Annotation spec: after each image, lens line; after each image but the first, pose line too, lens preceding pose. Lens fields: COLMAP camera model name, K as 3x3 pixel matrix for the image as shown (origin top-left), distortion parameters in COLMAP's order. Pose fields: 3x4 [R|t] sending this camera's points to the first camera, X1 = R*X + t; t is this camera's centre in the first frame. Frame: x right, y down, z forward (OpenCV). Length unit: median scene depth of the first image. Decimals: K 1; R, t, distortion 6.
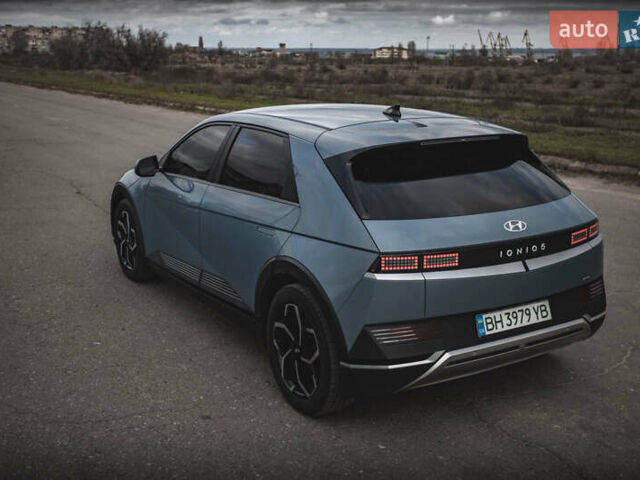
lens RADIAL K [[782.7, 0, 320.0], [0, 782.7, 240.0], [0, 0, 1]] dist [0.028087, 0.077690]
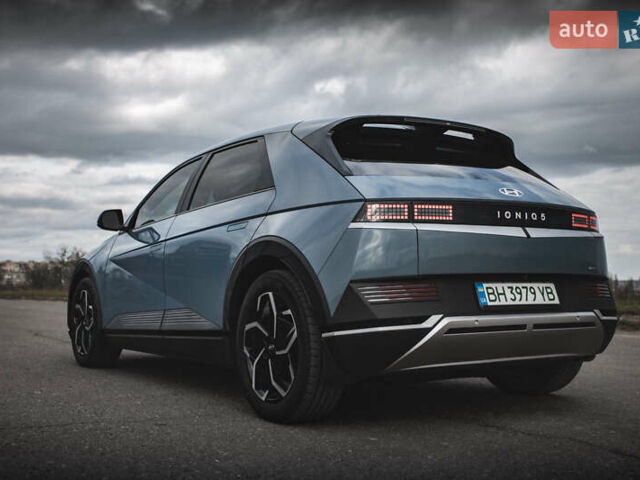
lens RADIAL K [[782.7, 0, 320.0], [0, 782.7, 240.0], [0, 0, 1]] dist [0.028087, 0.077690]
pose [[0.999320, 0.000216, 0.036878, -0.007745], [0.010501, 0.956914, -0.290181, 0.296392], [-0.035351, 0.290371, 0.956261, 0.147484]]
